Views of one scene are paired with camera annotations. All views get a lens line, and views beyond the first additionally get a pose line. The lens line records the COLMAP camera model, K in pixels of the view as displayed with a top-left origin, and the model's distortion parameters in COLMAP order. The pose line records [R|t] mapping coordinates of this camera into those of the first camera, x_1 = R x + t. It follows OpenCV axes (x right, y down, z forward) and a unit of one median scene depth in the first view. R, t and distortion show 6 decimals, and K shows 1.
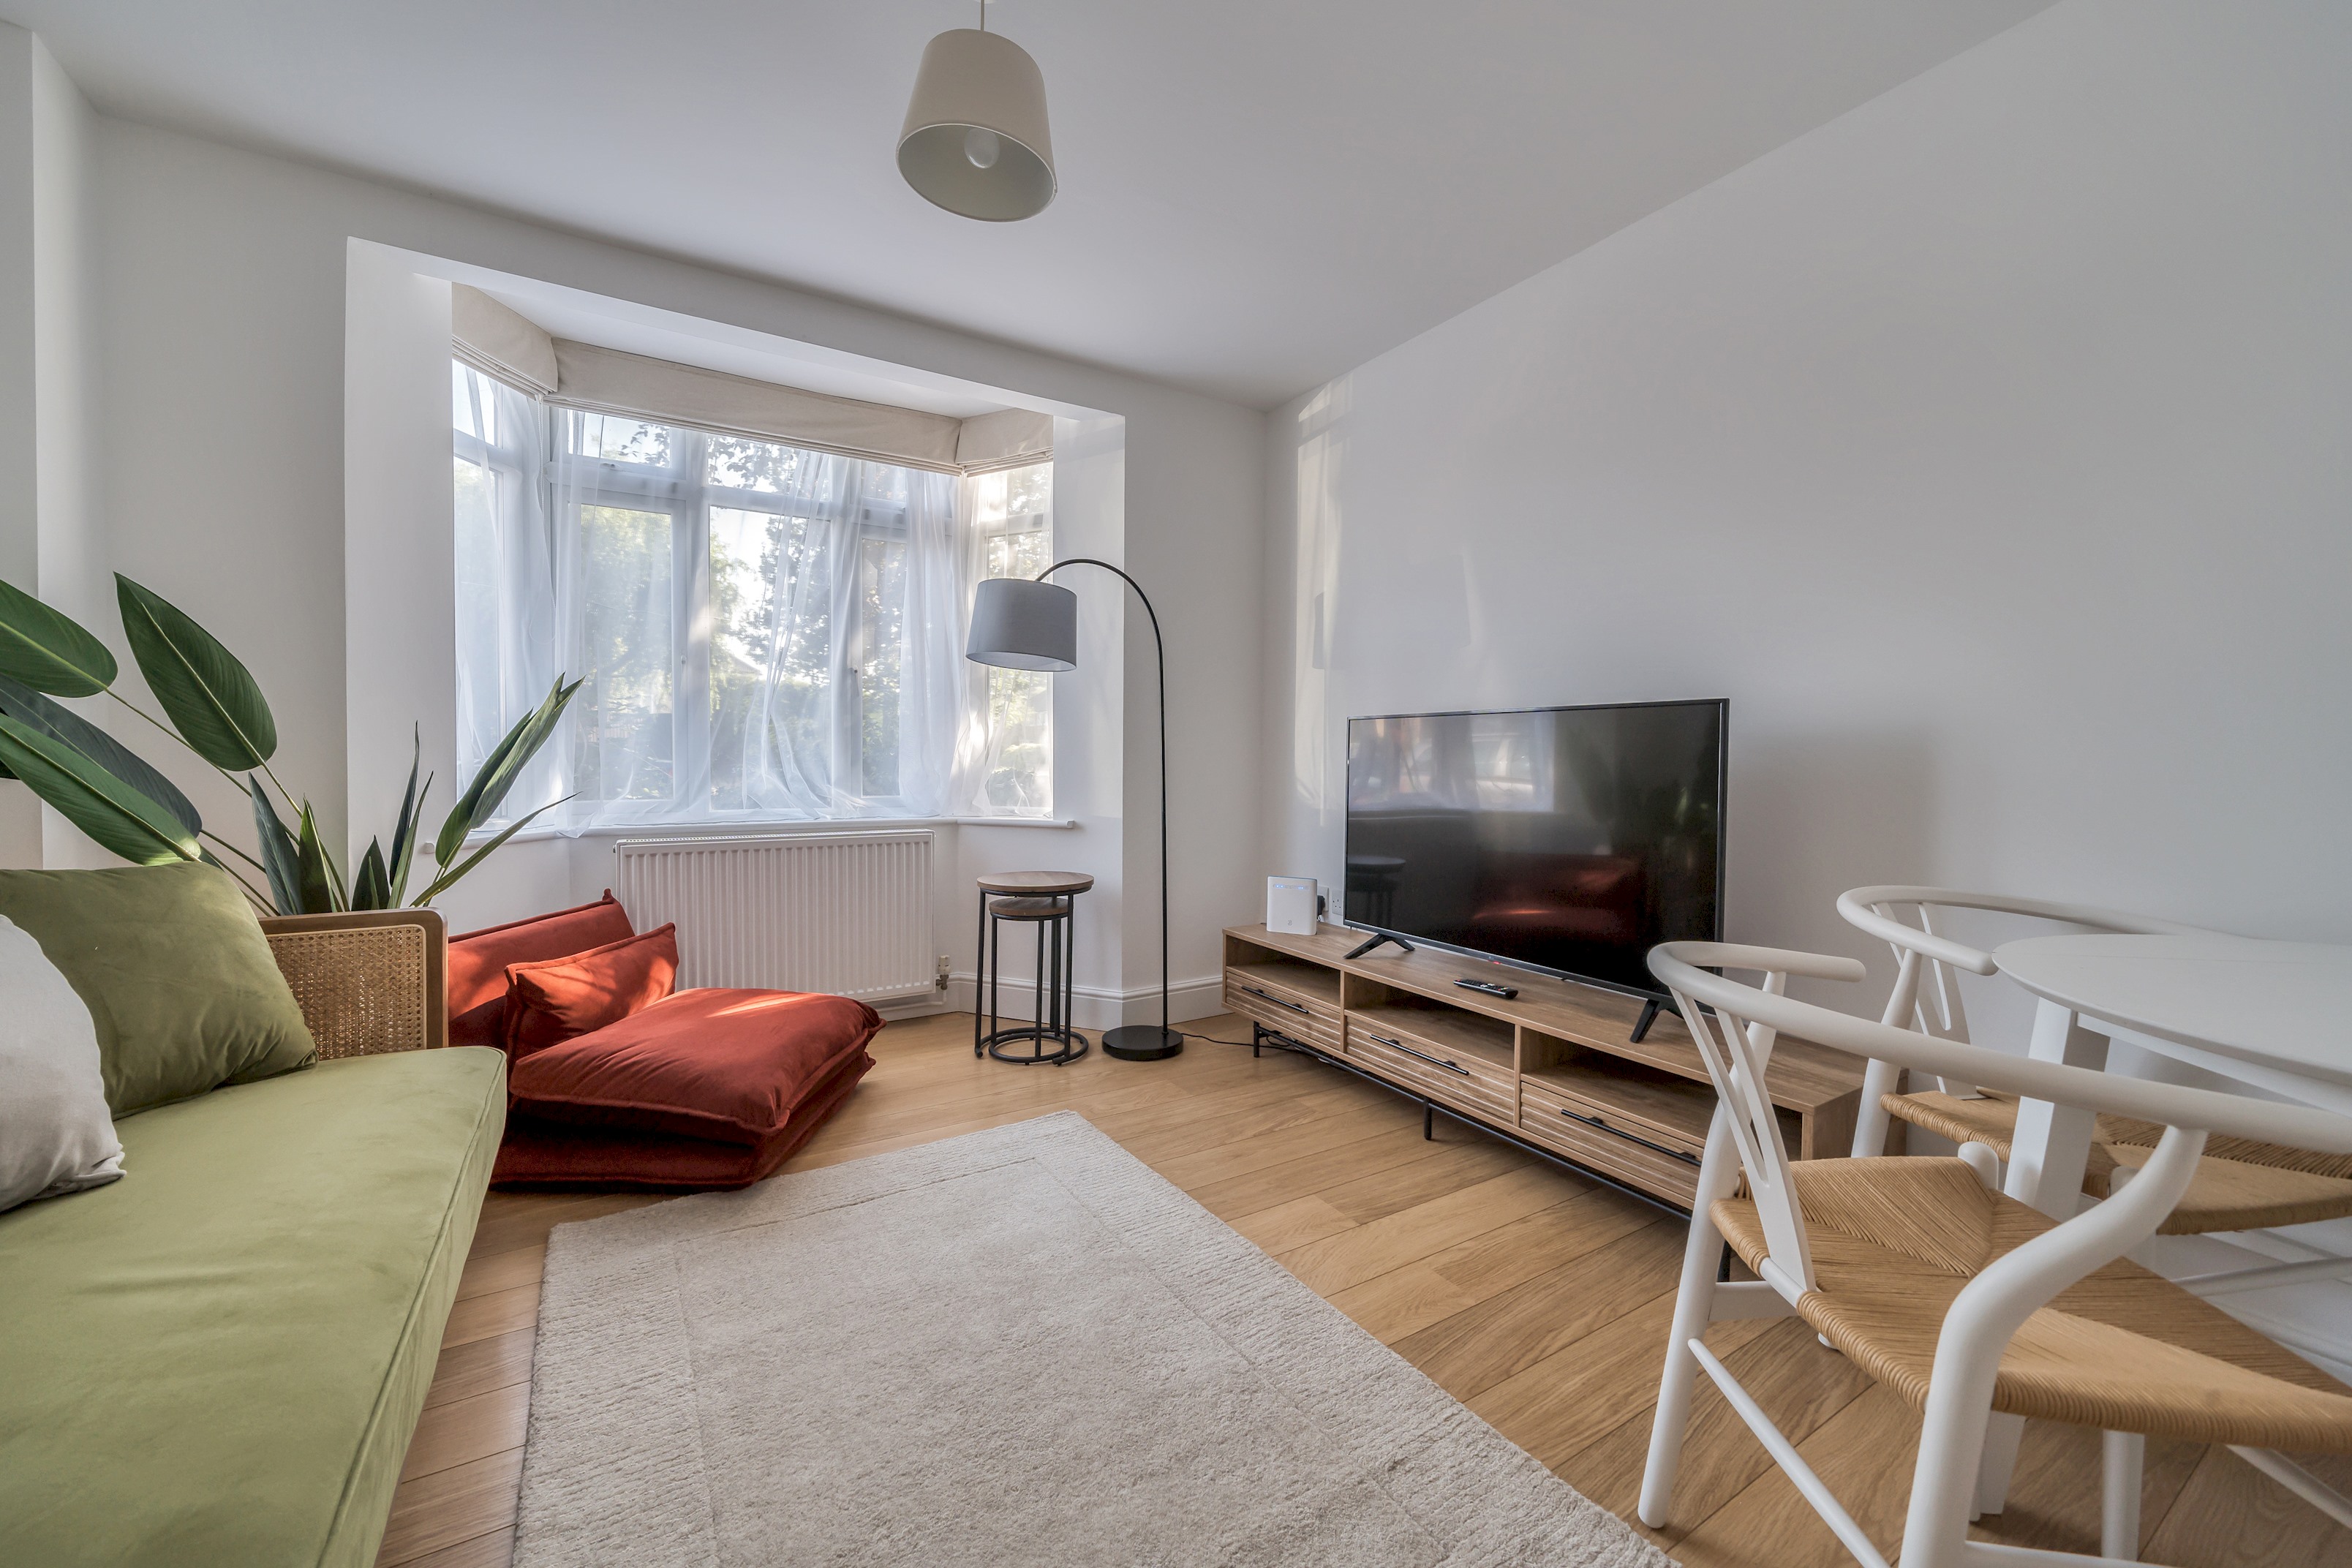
lens RADIAL K [[884.2, 0, 1160.1], [0, 884.2, 787.3], [0, 0, 1]] dist [-0.004871, 0.000525]
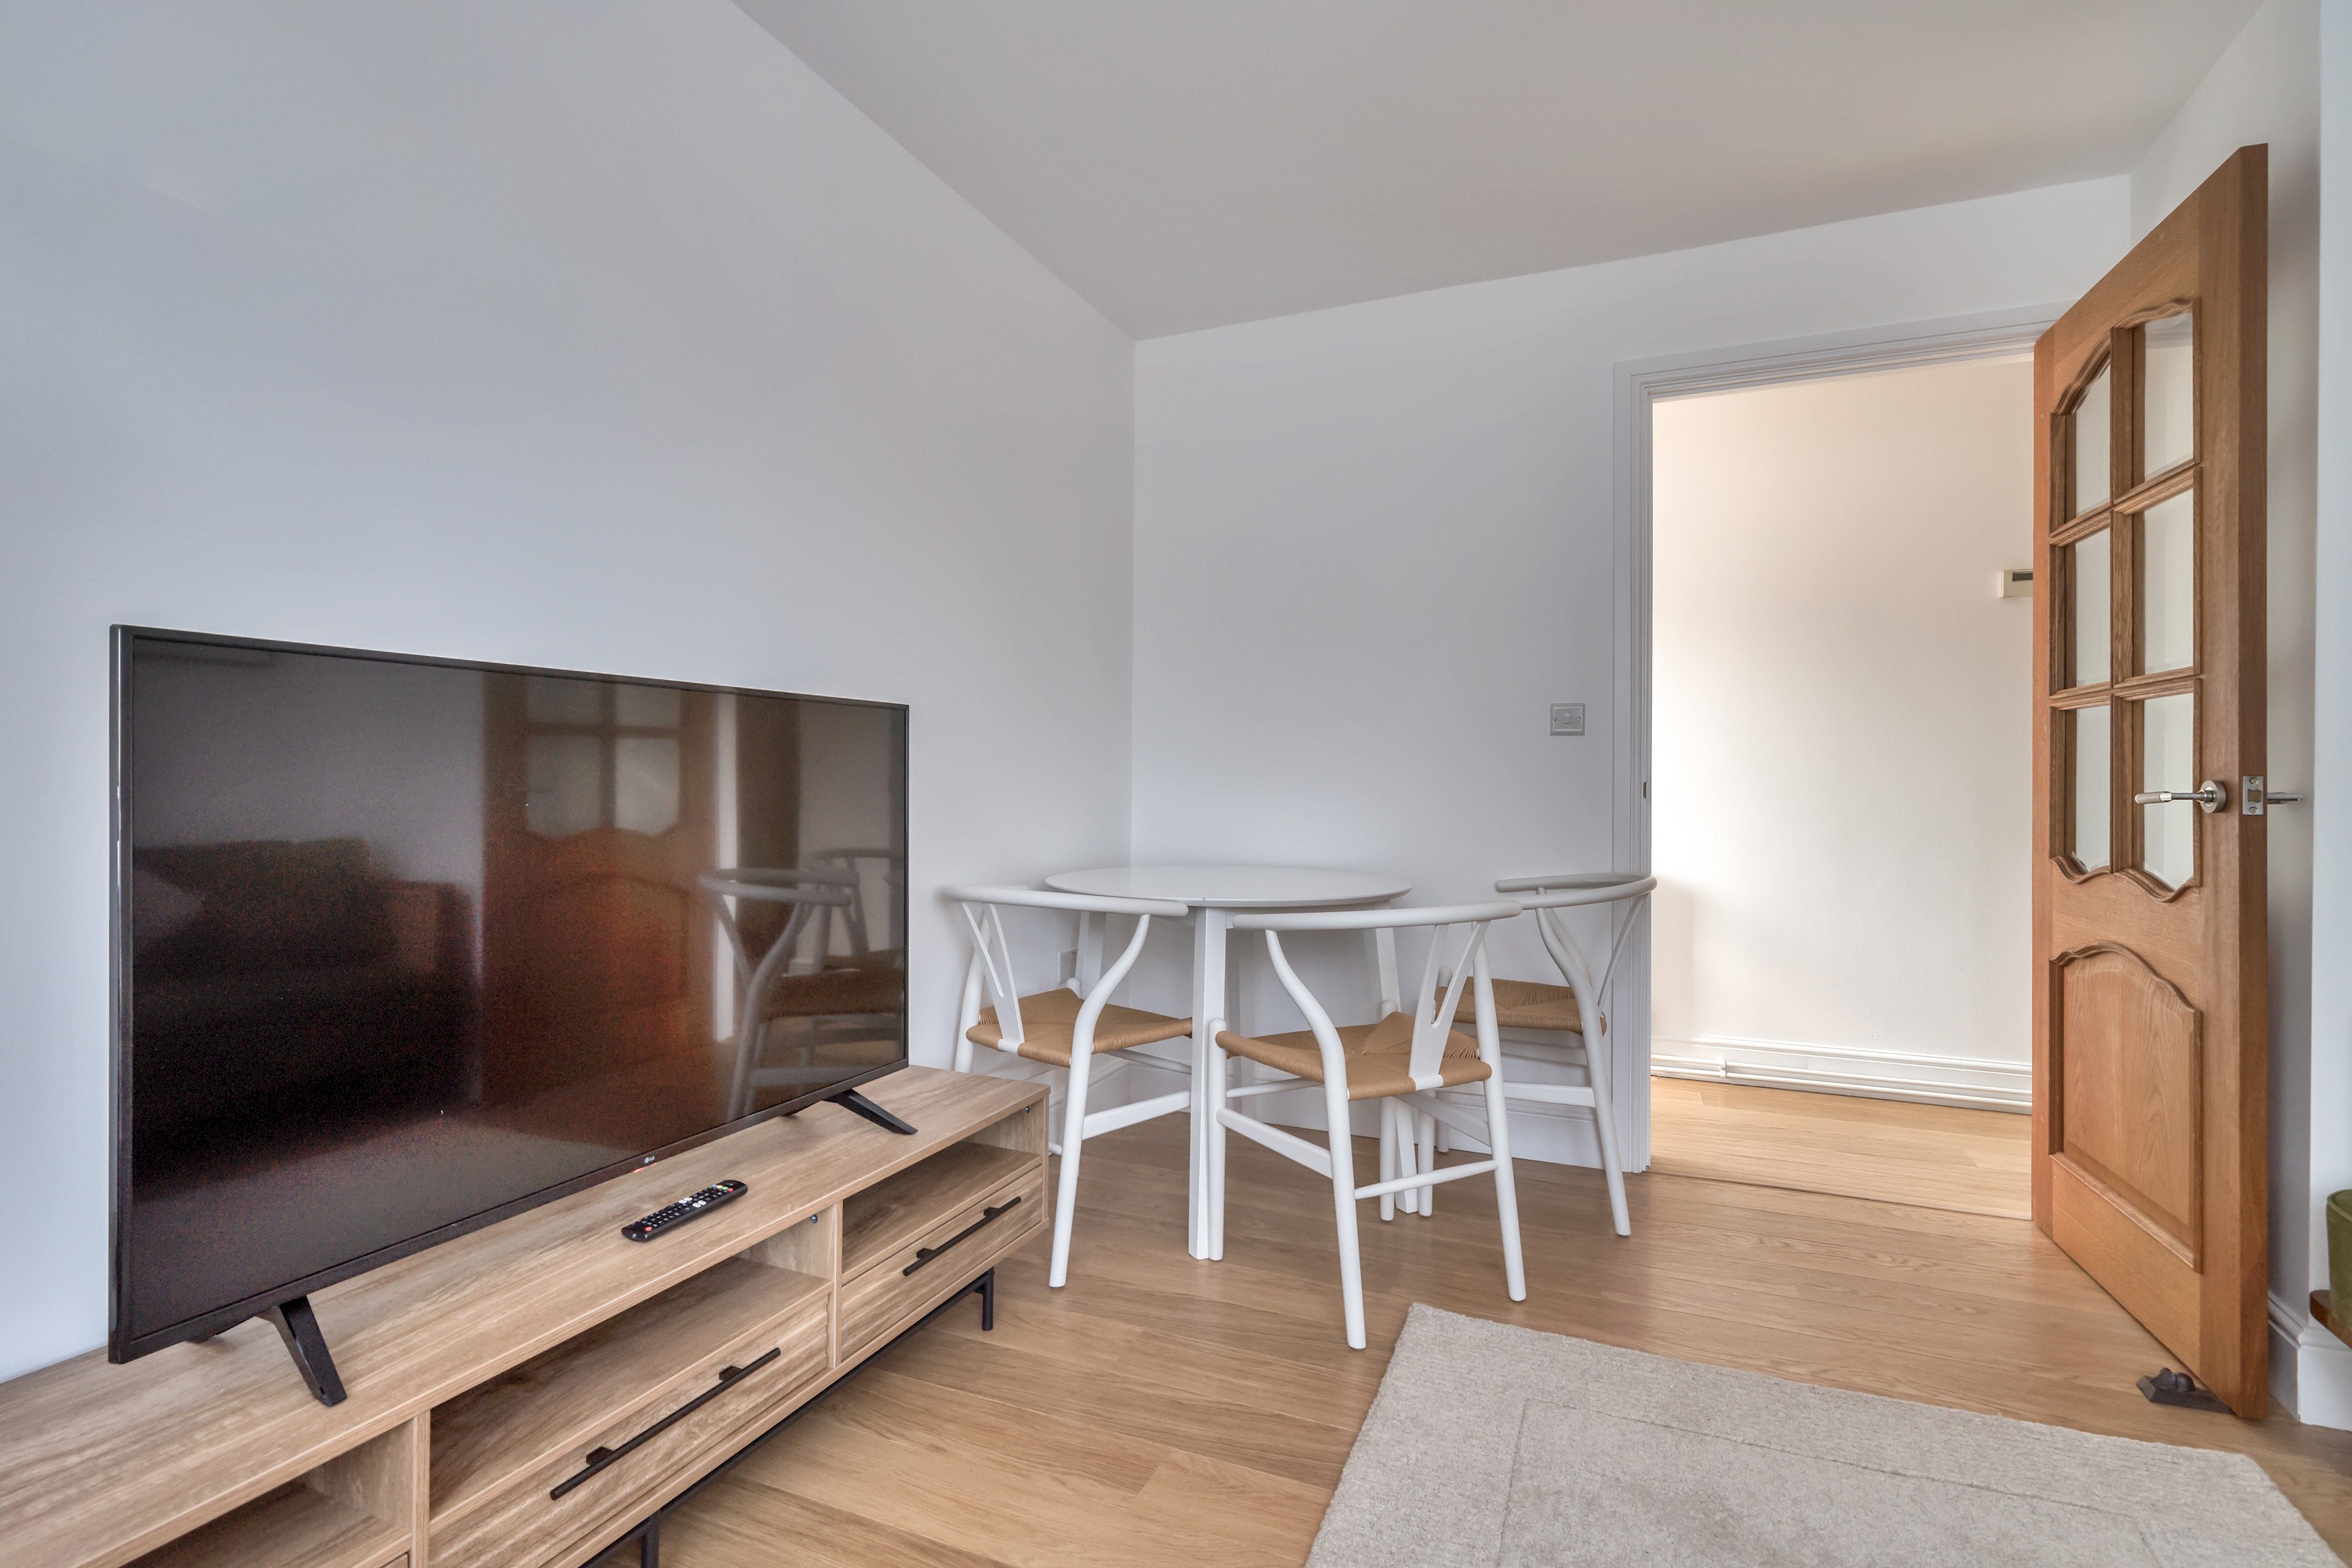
lens RADIAL K [[1070.1, 0, 1174.0], [0, 1070.1, 788.7], [0, 0, 1]] dist [-0.000411, -0.000082]
pose [[-0.582253, -0.004873, 0.812993, -0.317317], [0.020668, 0.999570, 0.020794, -0.036420], [-0.812745, 0.028910, -0.581902, 1.091245]]
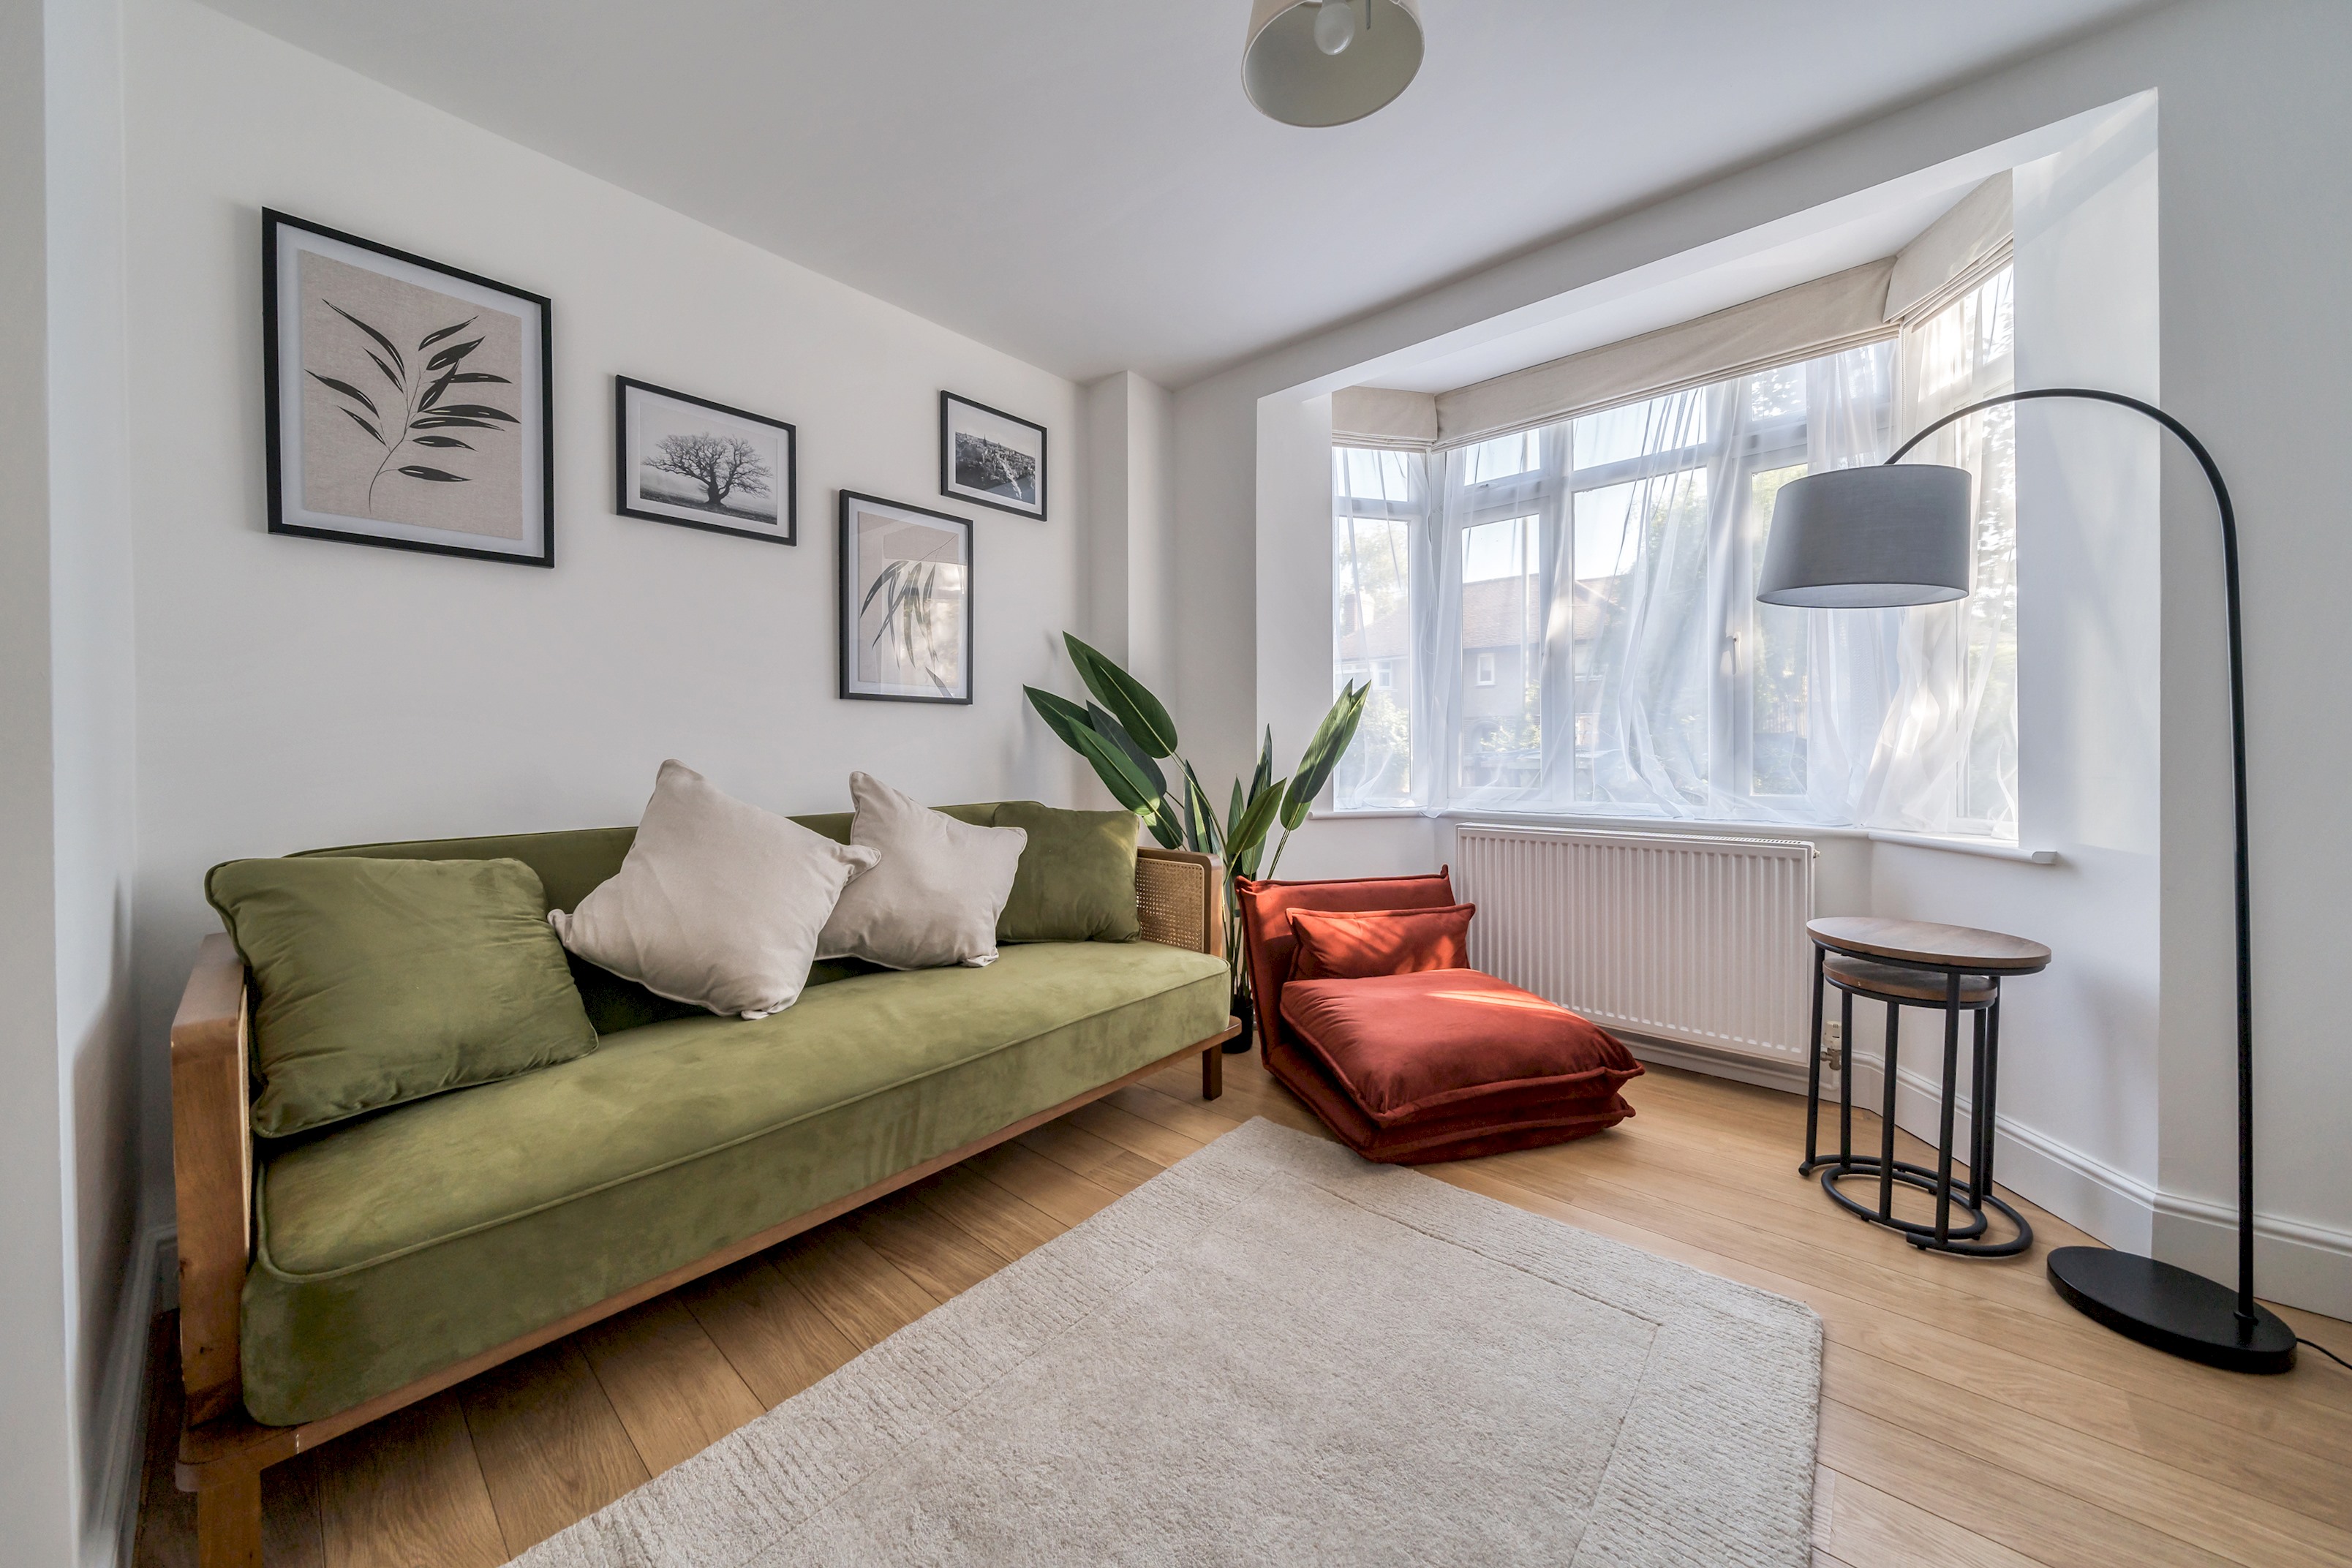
lens RADIAL K [[830.7, 0, 1158.3], [0, 830.7, 760.3], [0, 0, 1]] dist [-0.007970, 0.000229]
pose [[0.294162, 0.005106, -0.955742, 0.333738], [-0.024297, 0.999703, -0.002137, -0.008430], [0.955447, 0.023850, 0.294199, 0.400997]]
